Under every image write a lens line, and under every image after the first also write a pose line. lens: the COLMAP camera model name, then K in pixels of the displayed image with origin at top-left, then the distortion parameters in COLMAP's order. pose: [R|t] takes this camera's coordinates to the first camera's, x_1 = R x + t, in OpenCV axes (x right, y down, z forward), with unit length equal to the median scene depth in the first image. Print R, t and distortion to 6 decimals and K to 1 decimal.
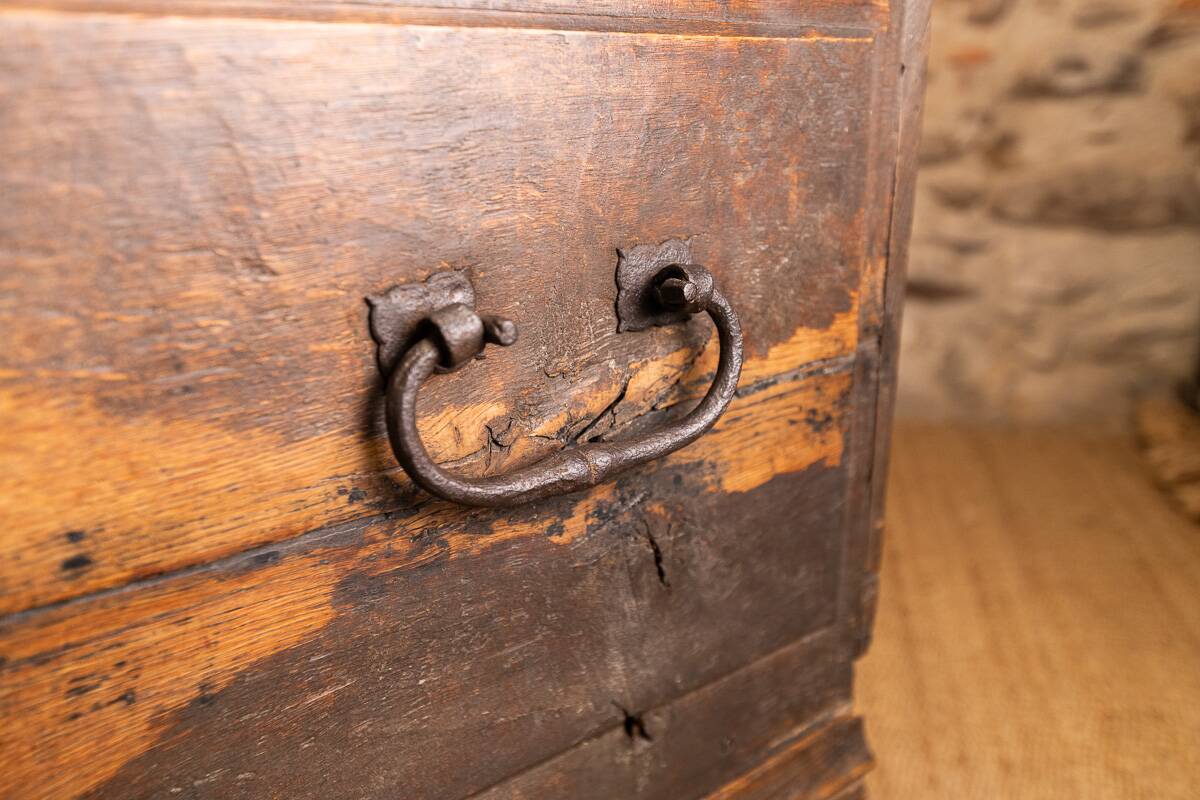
lens RADIAL K [[969.2, 0, 601.6], [0, 969.2, 406.4], [0, 0, 1]] dist [-0.004582, -0.003027]
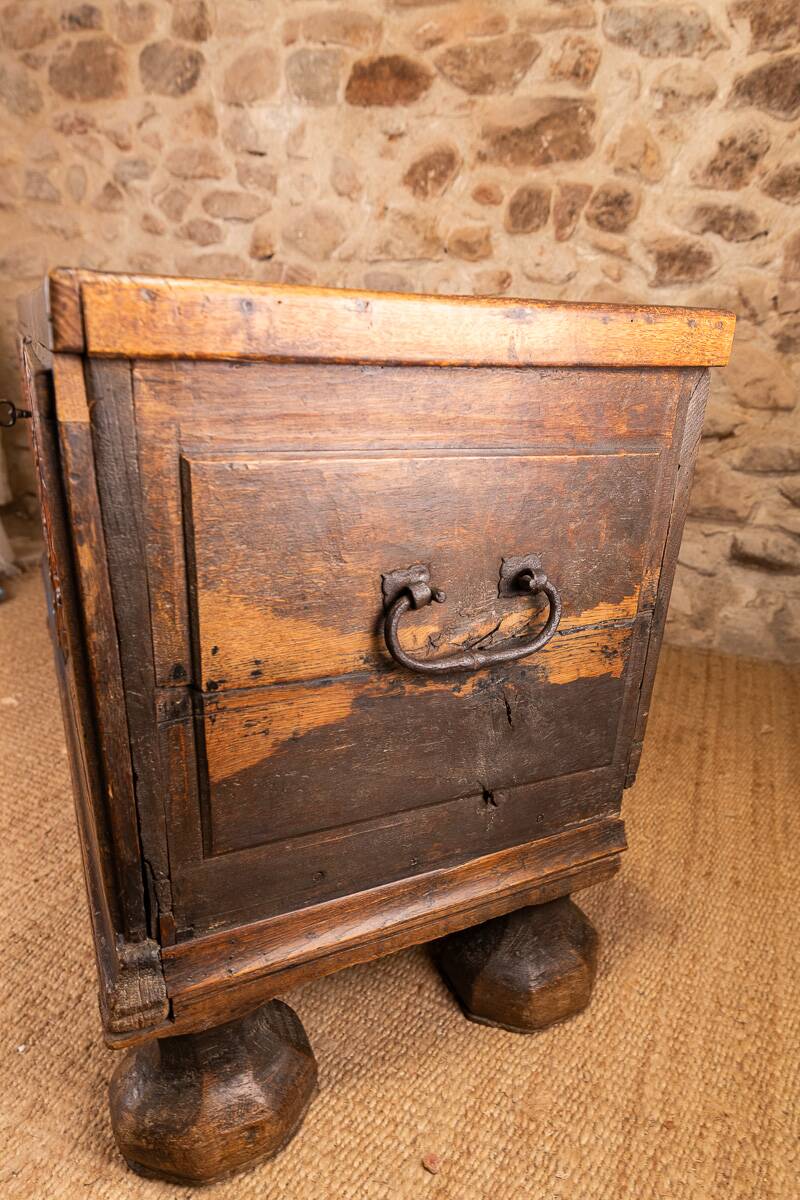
lens RADIAL K [[728.9, 0, 422.4], [0, 728.9, 643.2], [0, 0, 1]] dist [-0.006539, 0.000985]
pose [[0.981614, 0.124801, -0.144424, 0.097509], [-0.117965, 0.991493, 0.055000, -0.048767], [0.150060, -0.036952, 0.987986, -0.567399]]
